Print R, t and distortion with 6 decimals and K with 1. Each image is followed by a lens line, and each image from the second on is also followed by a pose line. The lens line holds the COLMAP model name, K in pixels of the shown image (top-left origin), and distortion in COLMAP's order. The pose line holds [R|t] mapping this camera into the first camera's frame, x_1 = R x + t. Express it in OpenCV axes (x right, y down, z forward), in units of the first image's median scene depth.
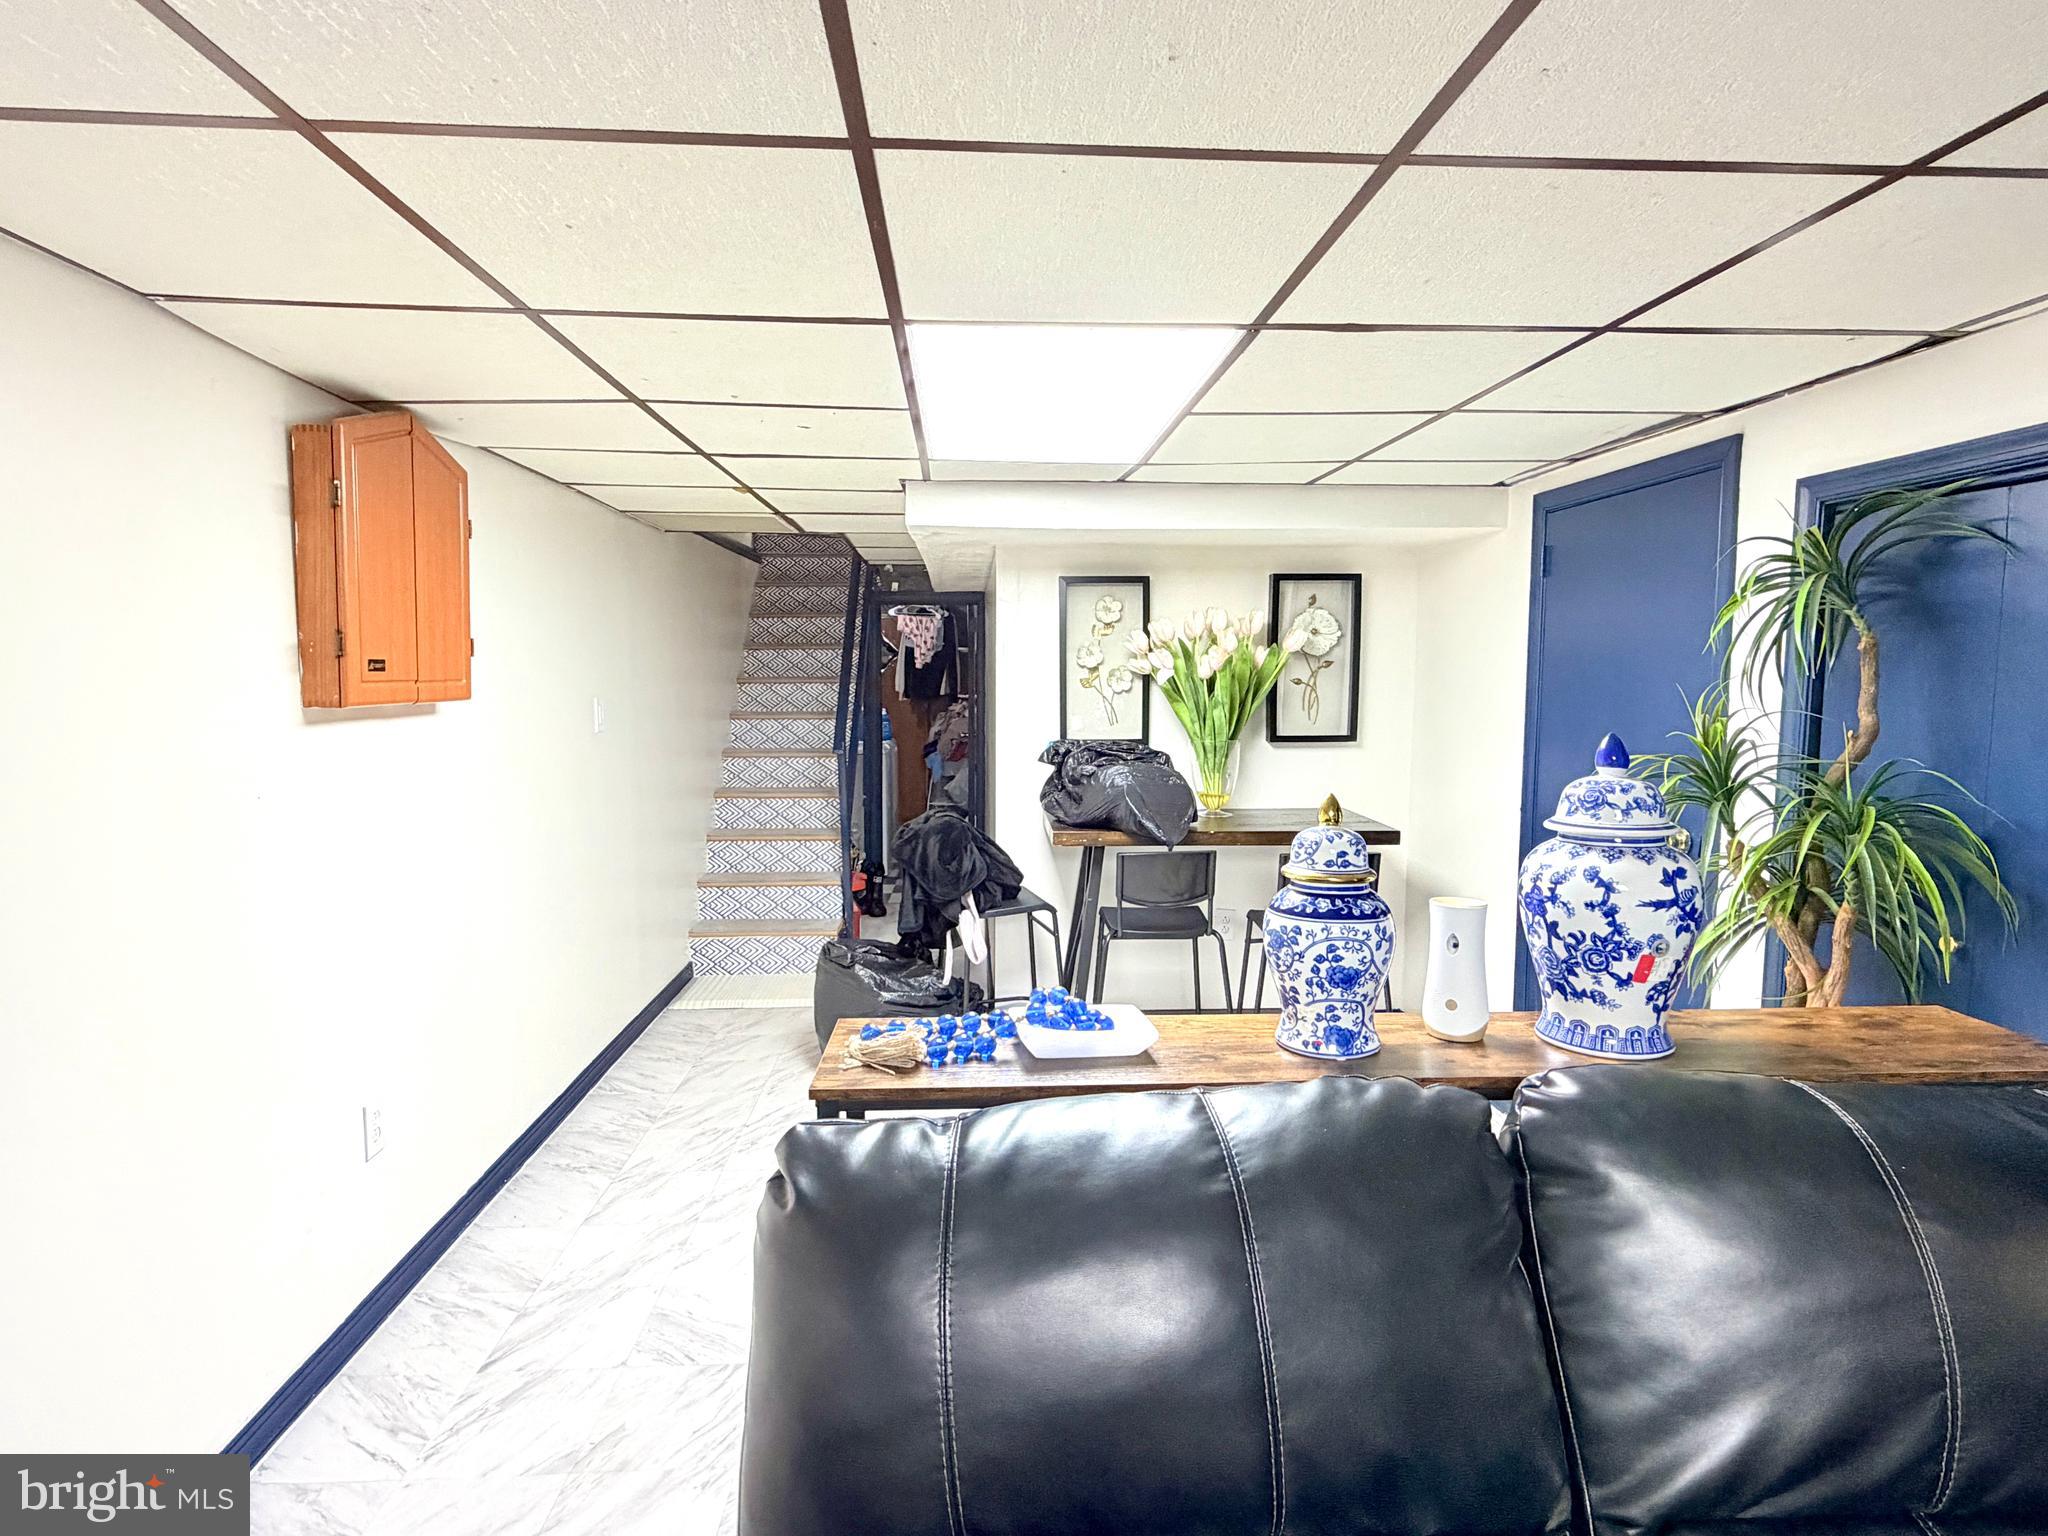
lens RADIAL K [[1091.6, 0, 1023.3], [0, 1091.6, 761.4], [0, 0, 1]] dist [0.004210, 0.000415]
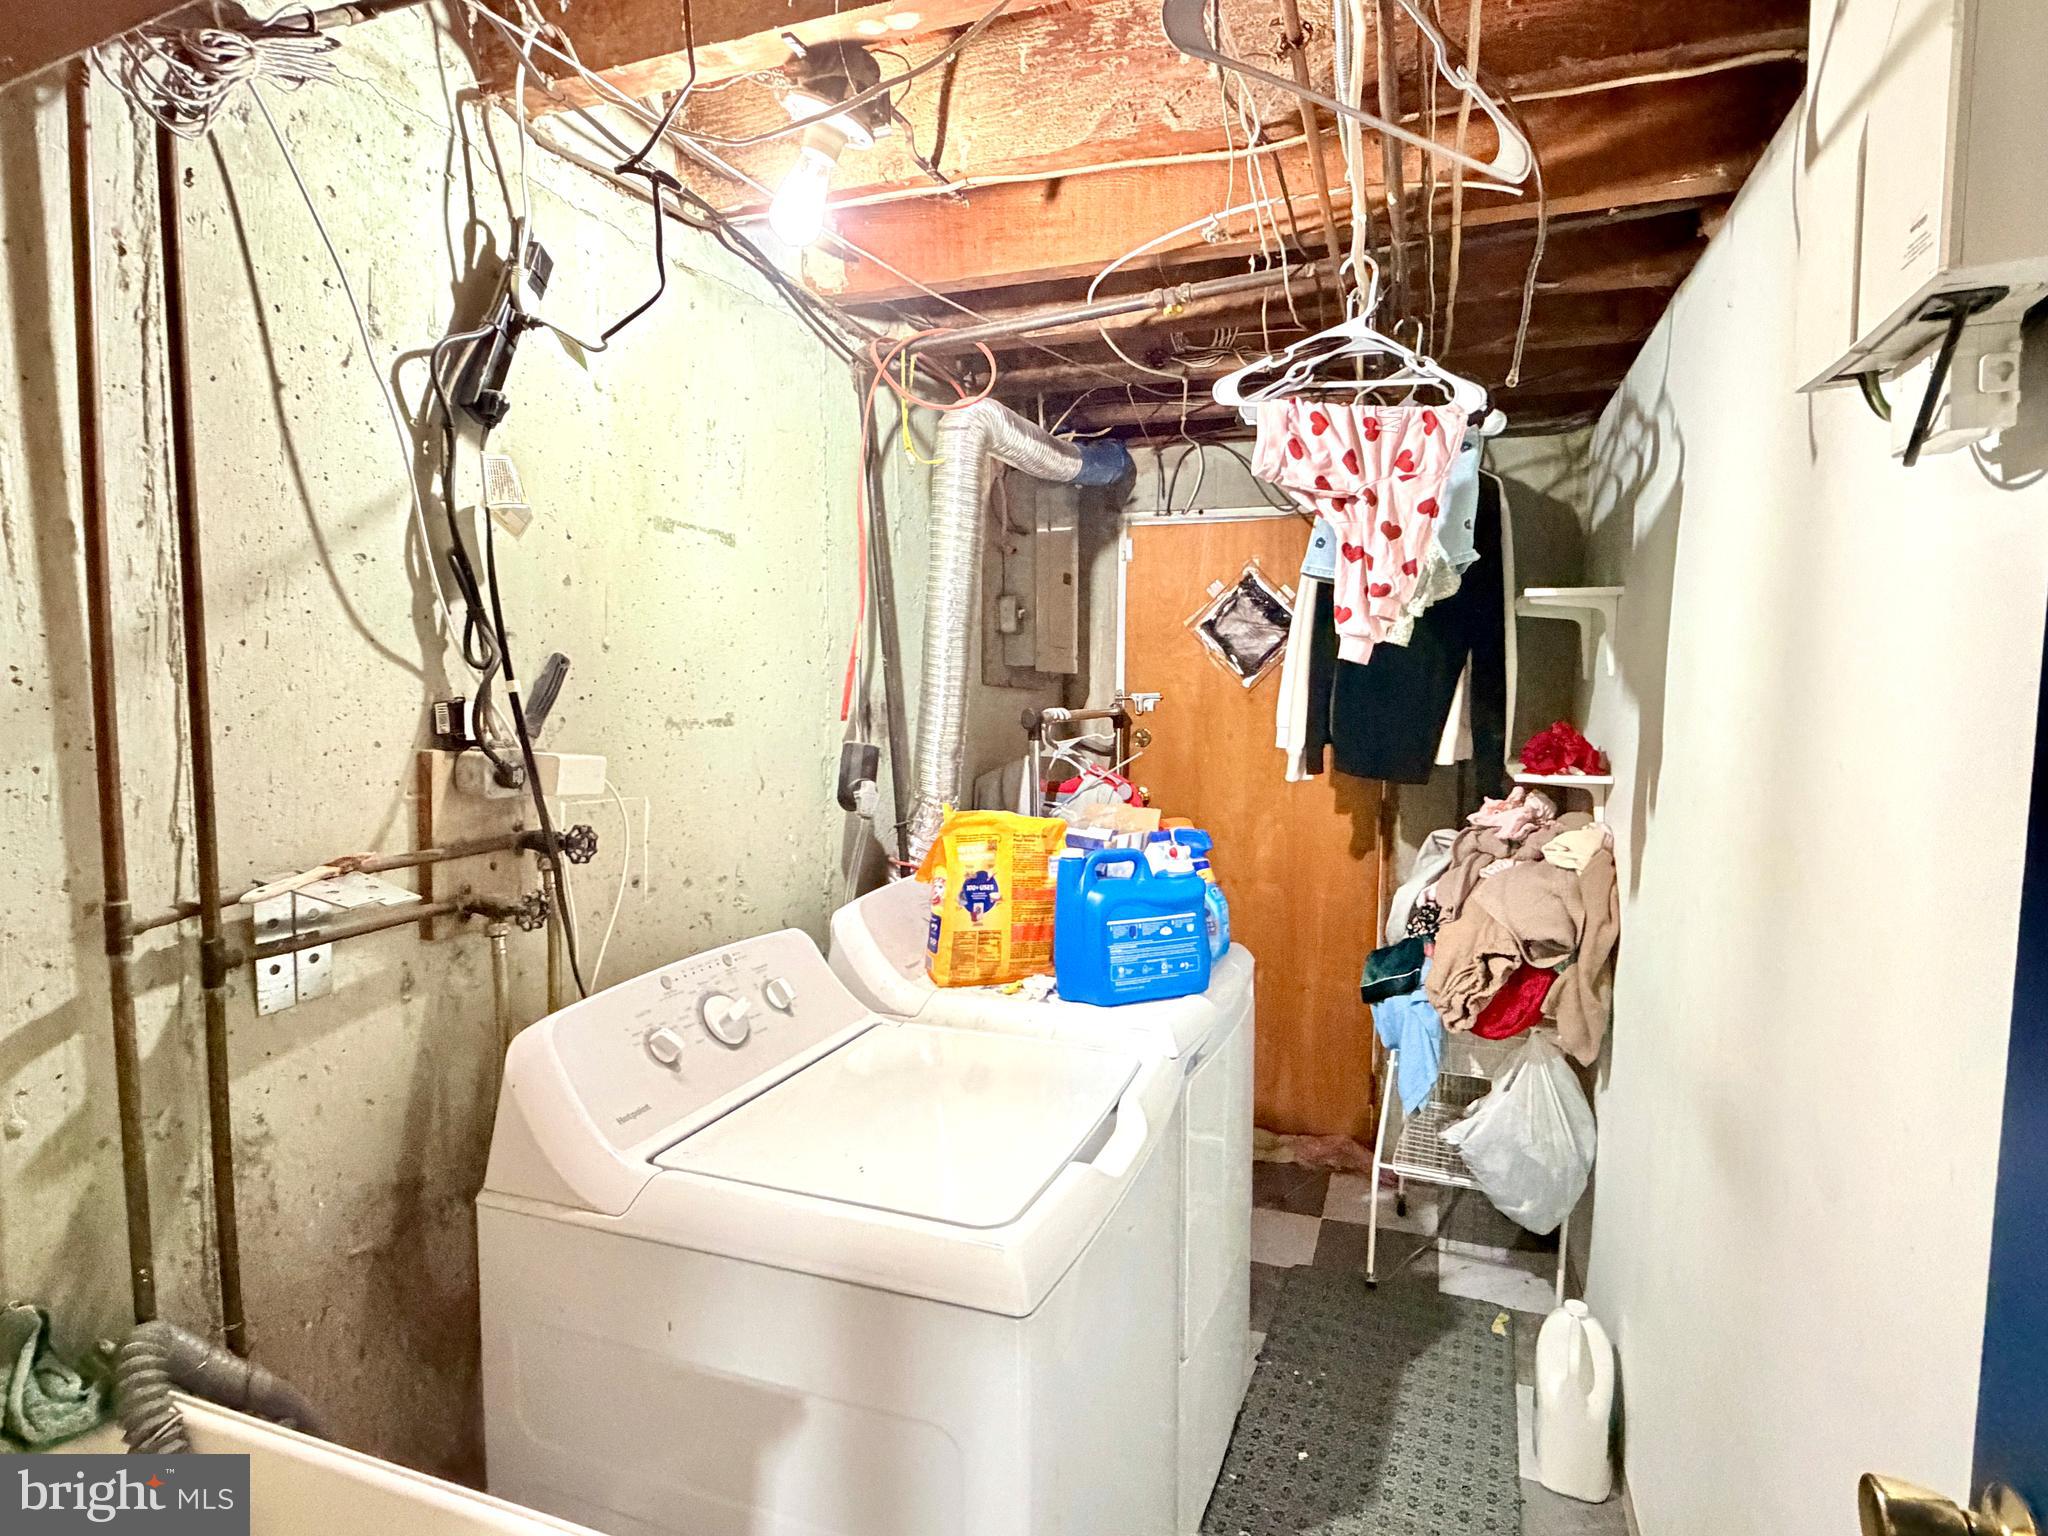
lens RADIAL K [[1091.6, 0, 1027.7], [0, 1091.6, 769.3], [0, 0, 1]] dist [0.004210, 0.000415]
pose [[0.918885, 0.034133, -0.393047, -0.063665], [-0.036382, 0.999336, 0.001727, -0.057603], [0.392845, 0.012713, 0.919517, 0.714953]]
